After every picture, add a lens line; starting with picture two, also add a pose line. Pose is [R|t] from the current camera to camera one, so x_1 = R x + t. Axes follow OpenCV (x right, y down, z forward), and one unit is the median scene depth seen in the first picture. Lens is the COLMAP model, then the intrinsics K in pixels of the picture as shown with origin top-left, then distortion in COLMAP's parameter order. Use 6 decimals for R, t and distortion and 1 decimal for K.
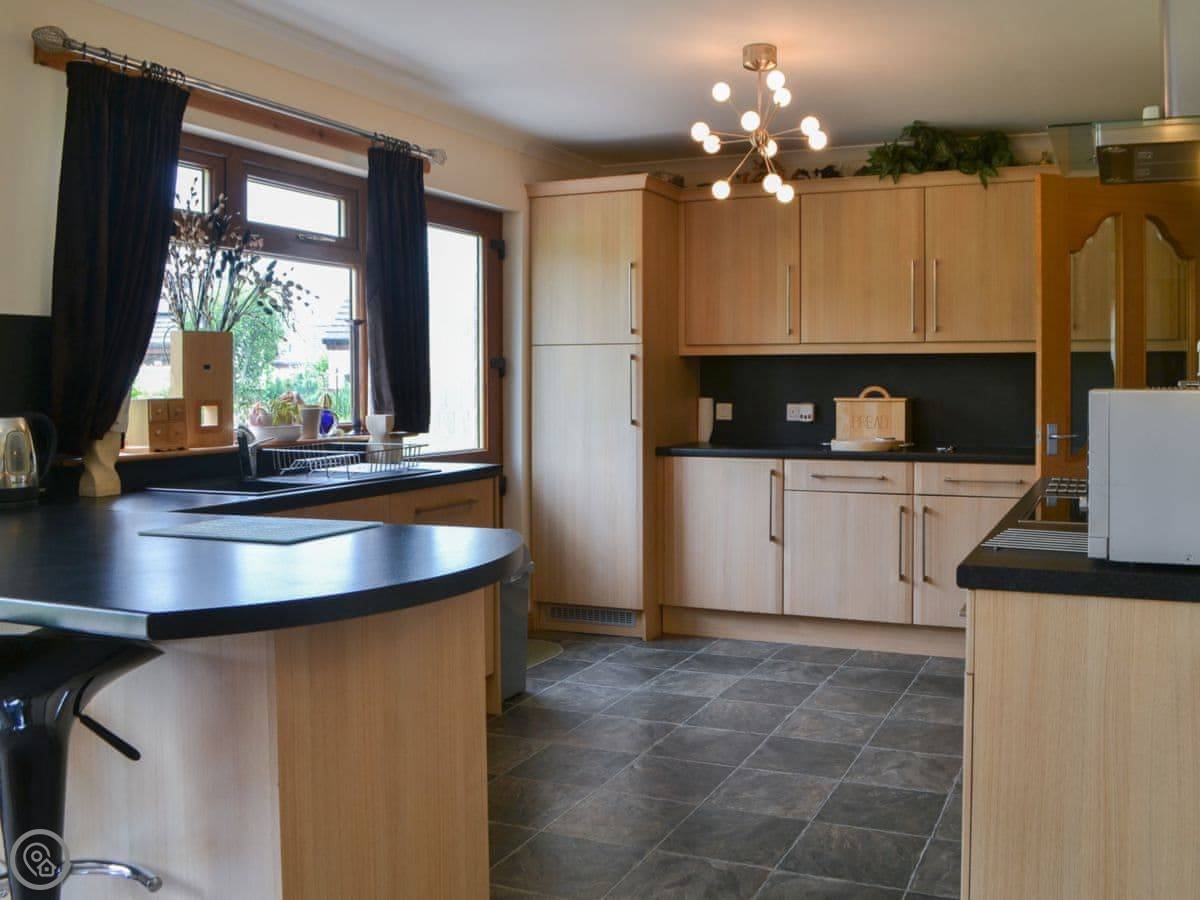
lens RADIAL K [[1022.0, 0, 601.1], [0, 1022.0, 374.6], [0, 0, 1]] dist [-0.072857, 0.003440]
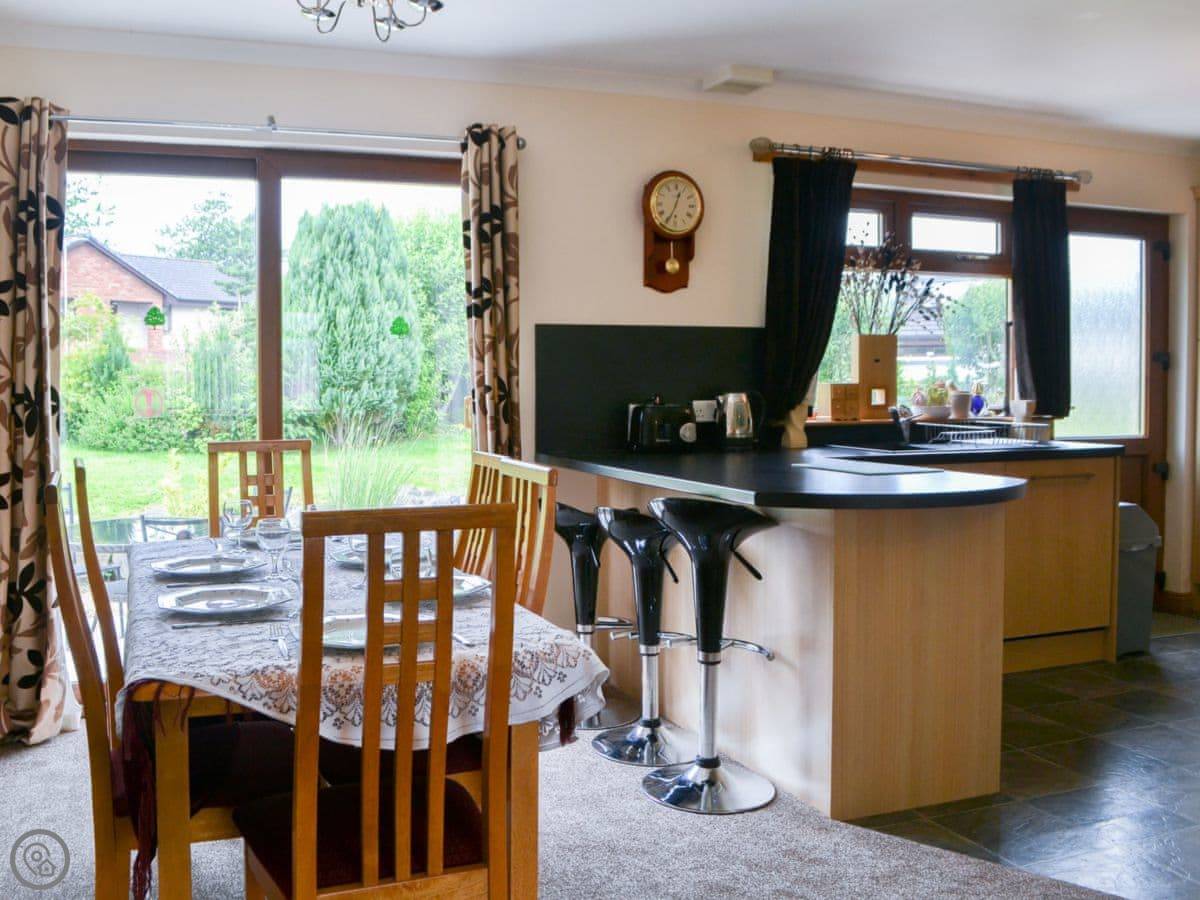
lens RADIAL K [[1108.6, 0, 600.9], [0, 1108.6, 403.5], [0, 0, 1]] dist [-0.063731, -0.008170]
pose [[0.733091, 0.028913, -0.679516, 0.337978], [-0.003889, 0.999258, 0.038322, -0.005361], [0.680120, -0.025451, 0.732659, -0.330899]]
